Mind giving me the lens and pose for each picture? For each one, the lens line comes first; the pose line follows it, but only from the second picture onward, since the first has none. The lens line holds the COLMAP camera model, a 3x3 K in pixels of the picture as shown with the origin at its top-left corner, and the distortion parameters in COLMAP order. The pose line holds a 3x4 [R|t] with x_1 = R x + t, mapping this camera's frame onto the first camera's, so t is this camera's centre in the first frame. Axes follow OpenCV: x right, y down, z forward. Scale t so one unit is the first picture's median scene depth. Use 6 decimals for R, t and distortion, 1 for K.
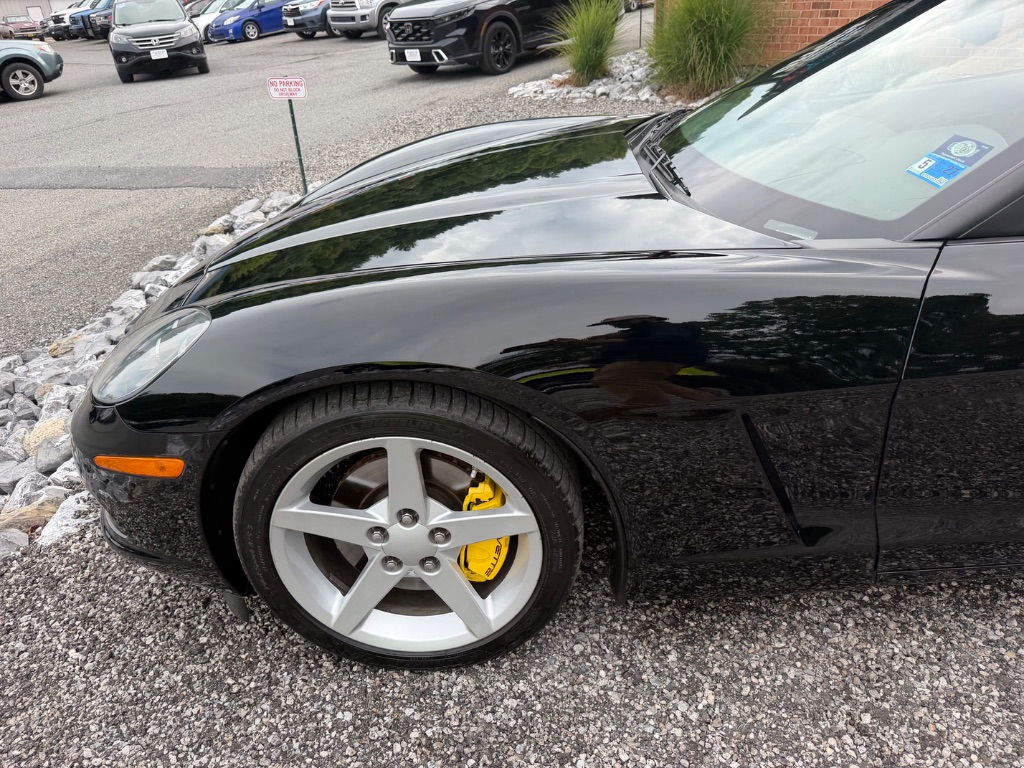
lens RADIAL K [[714.8, 0, 512.7], [0, 714.8, 386.4], [0, 0, 1]] dist [-0.016773, 0.007631]
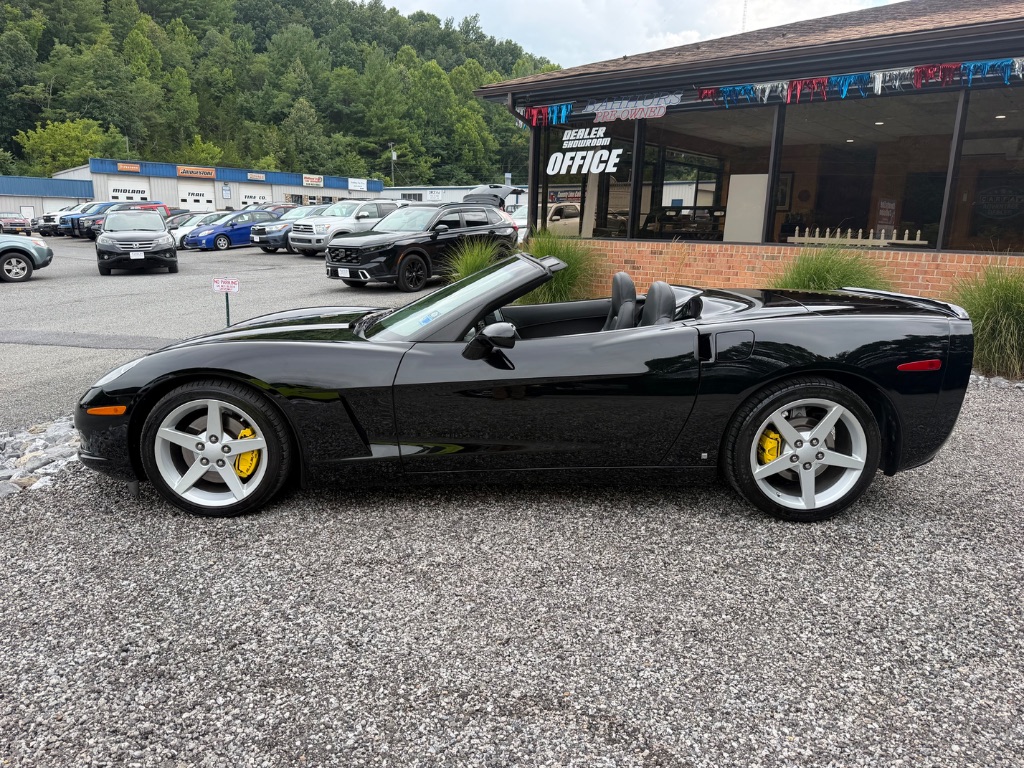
lens RADIAL K [[706.8, 0, 511.9], [0, 706.8, 385.6], [0, 0, 1]] dist [-0.000089, -0.029456]
pose [[0.995215, 0.065692, 0.072330, 0.072184], [-0.042261, 0.956838, -0.287532, 0.069149], [-0.088096, 0.283100, 0.955036, -0.154289]]
